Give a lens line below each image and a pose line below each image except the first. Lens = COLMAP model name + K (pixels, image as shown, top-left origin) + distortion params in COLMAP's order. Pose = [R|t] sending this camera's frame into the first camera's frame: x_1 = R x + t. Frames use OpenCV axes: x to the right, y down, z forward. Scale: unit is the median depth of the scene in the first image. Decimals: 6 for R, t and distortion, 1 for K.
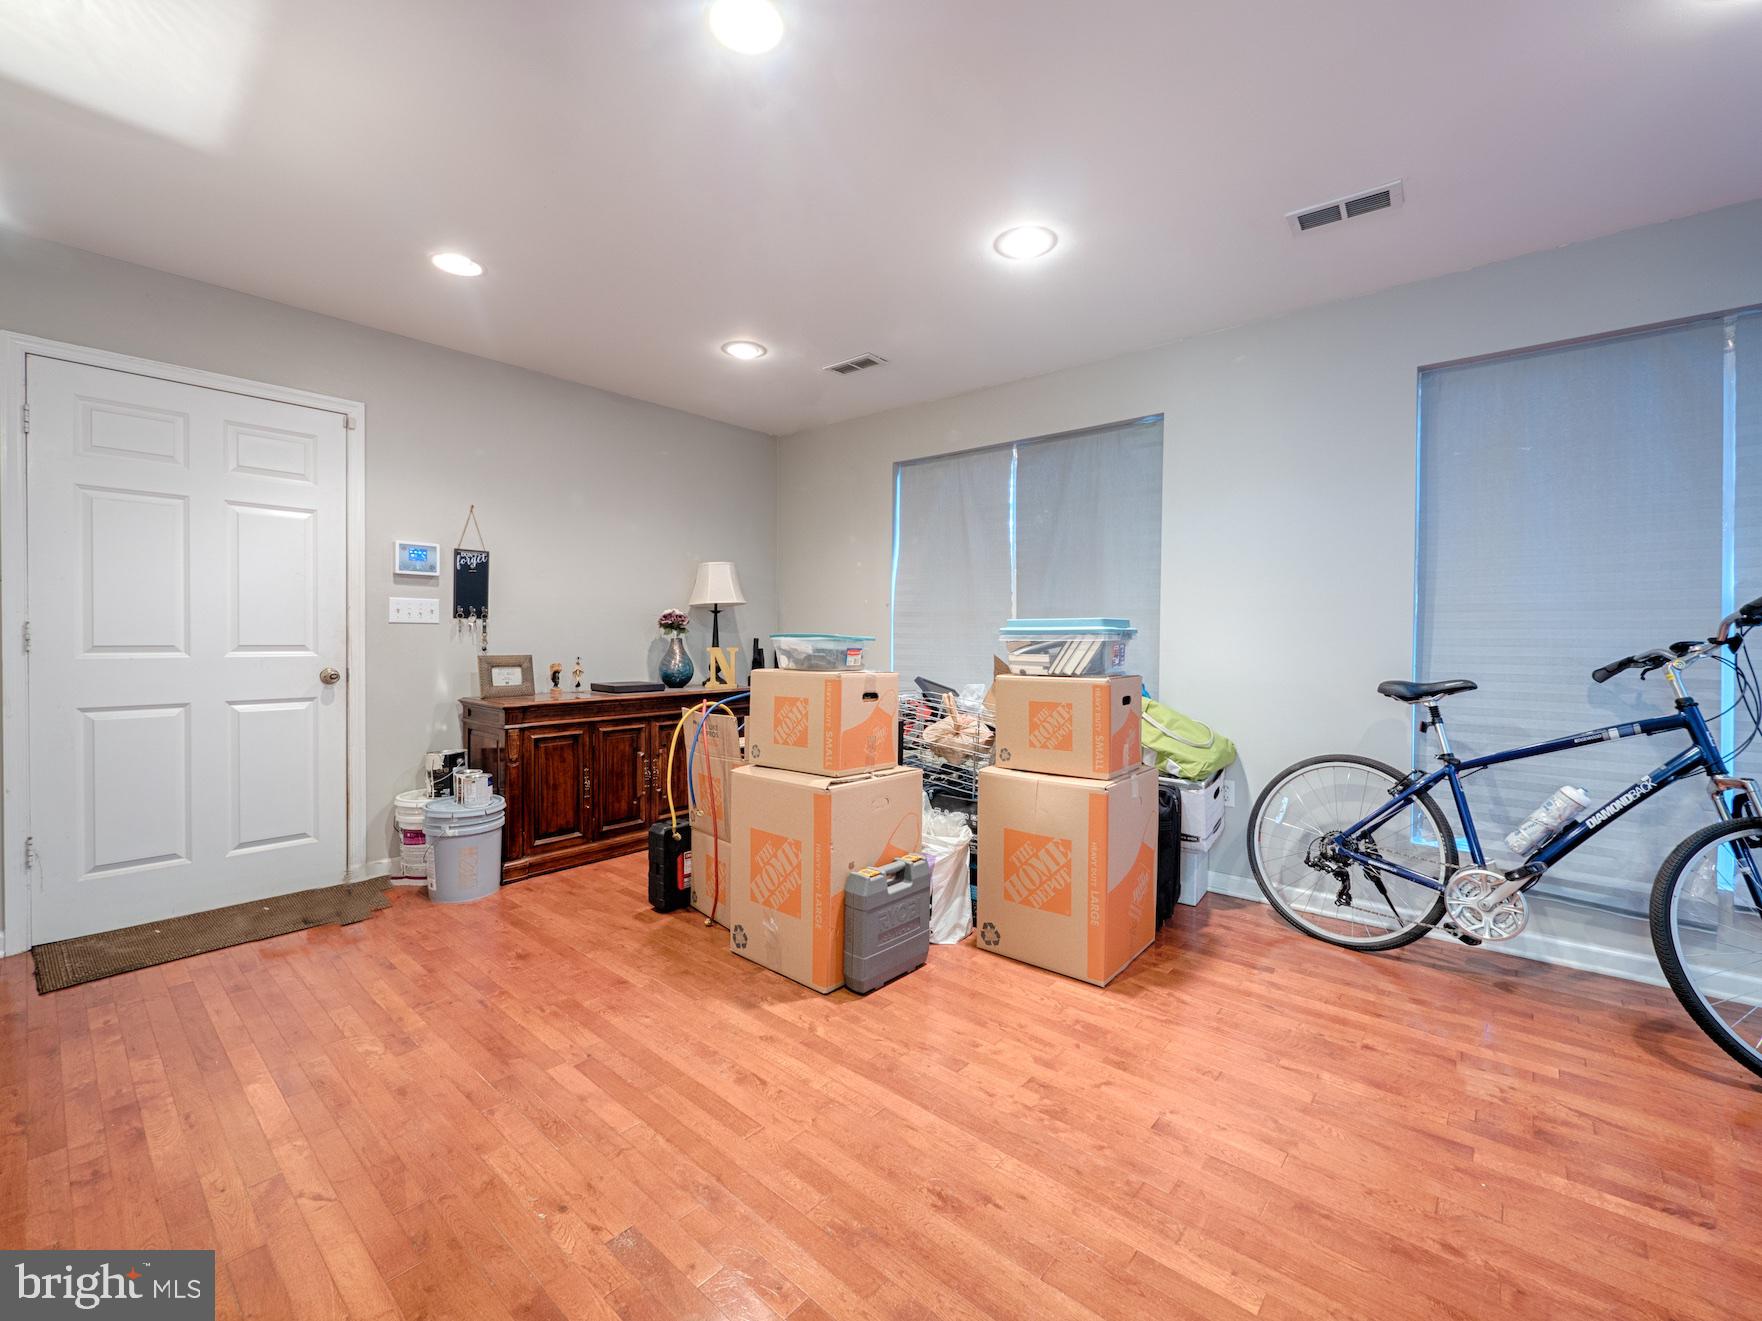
lens RADIAL K [[747.8, 0, 877.2], [0, 747.8, 645.8], [0, 0, 1]] dist [-0.006356, 0.000179]
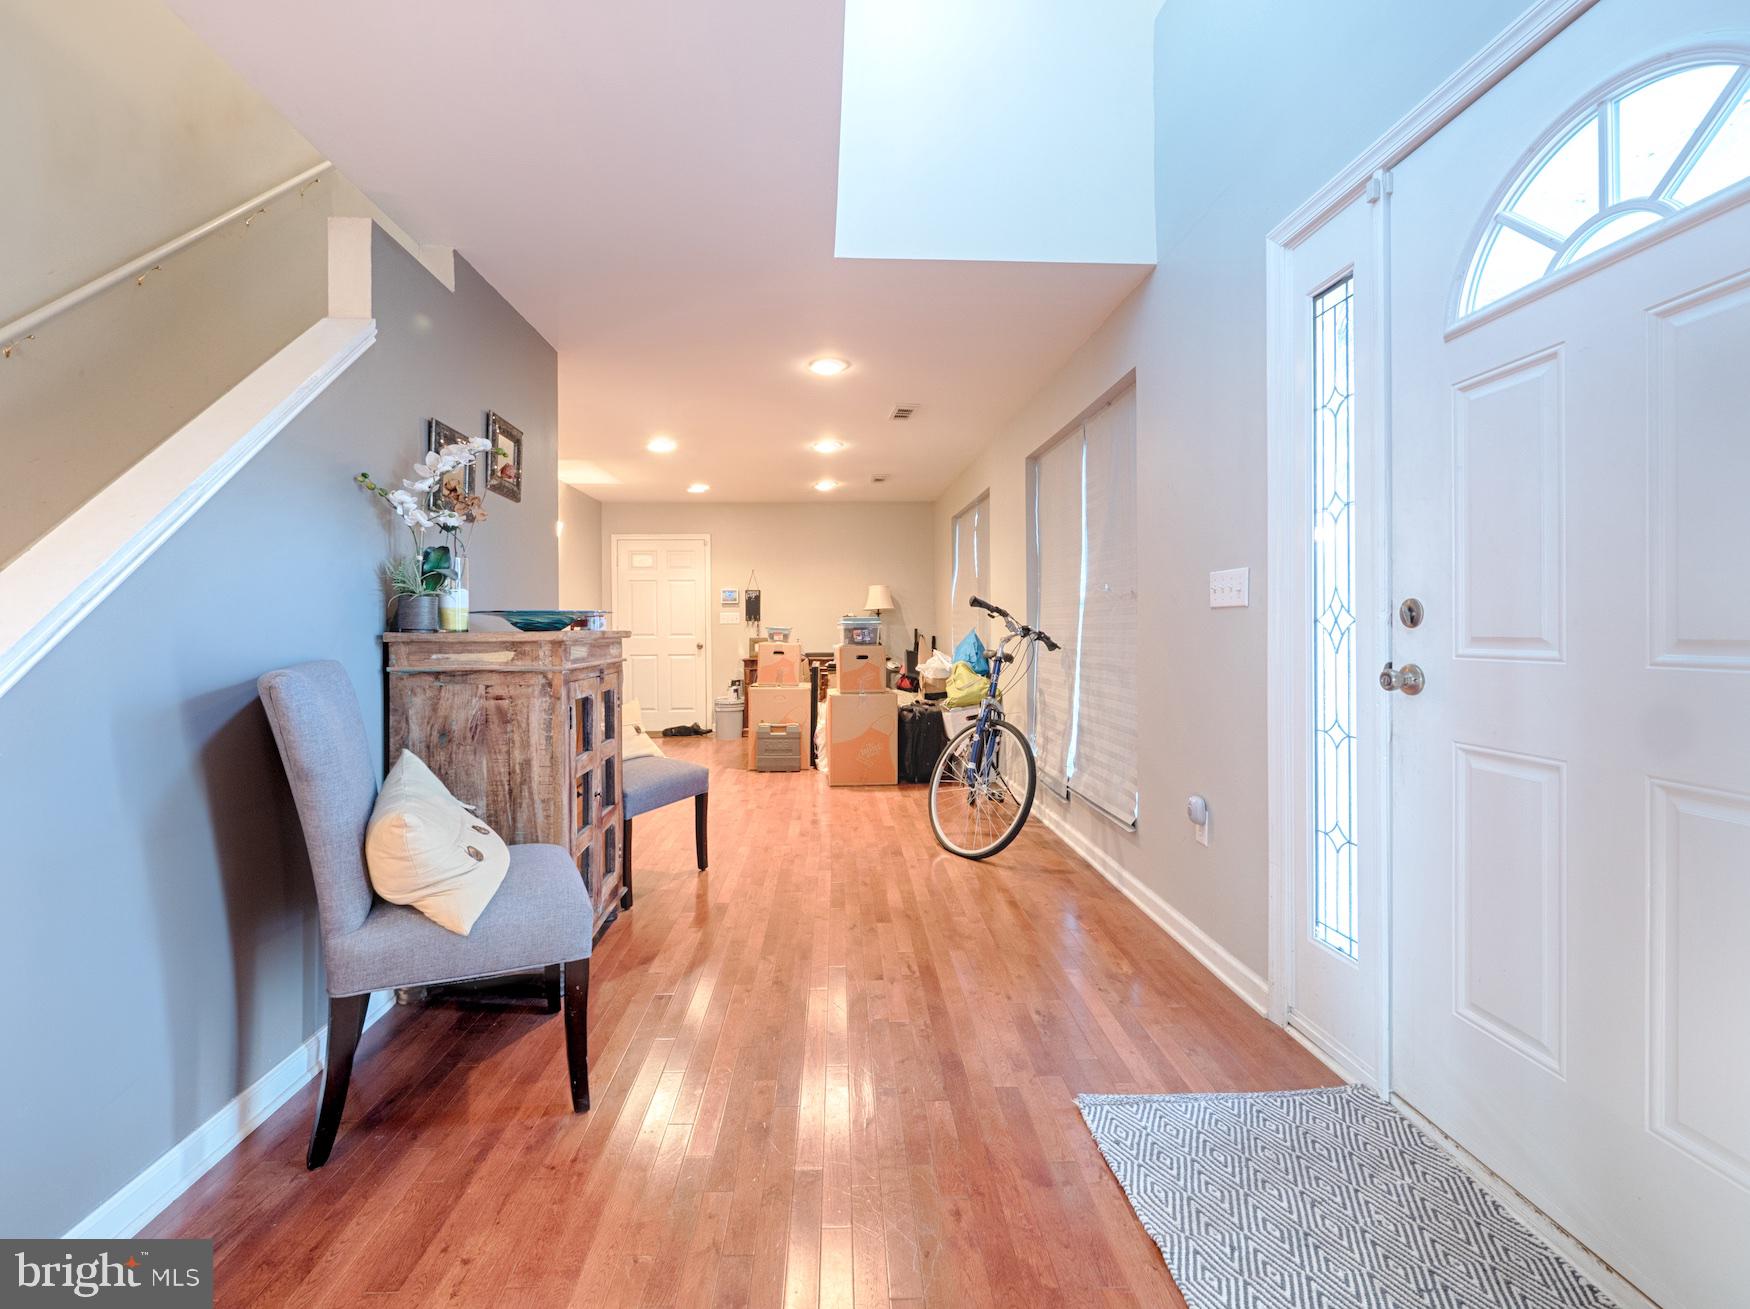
lens RADIAL K [[742.7, 0, 871.2], [0, 742.7, 639.9], [0, 0, 1]] dist [-0.006356, 0.000179]
pose [[0.701590, 0.001826, -0.712578, 1.313584], [0.004884, 0.999961, 0.007371, 0.005040], [0.712564, -0.008651, 0.701554, -0.308135]]
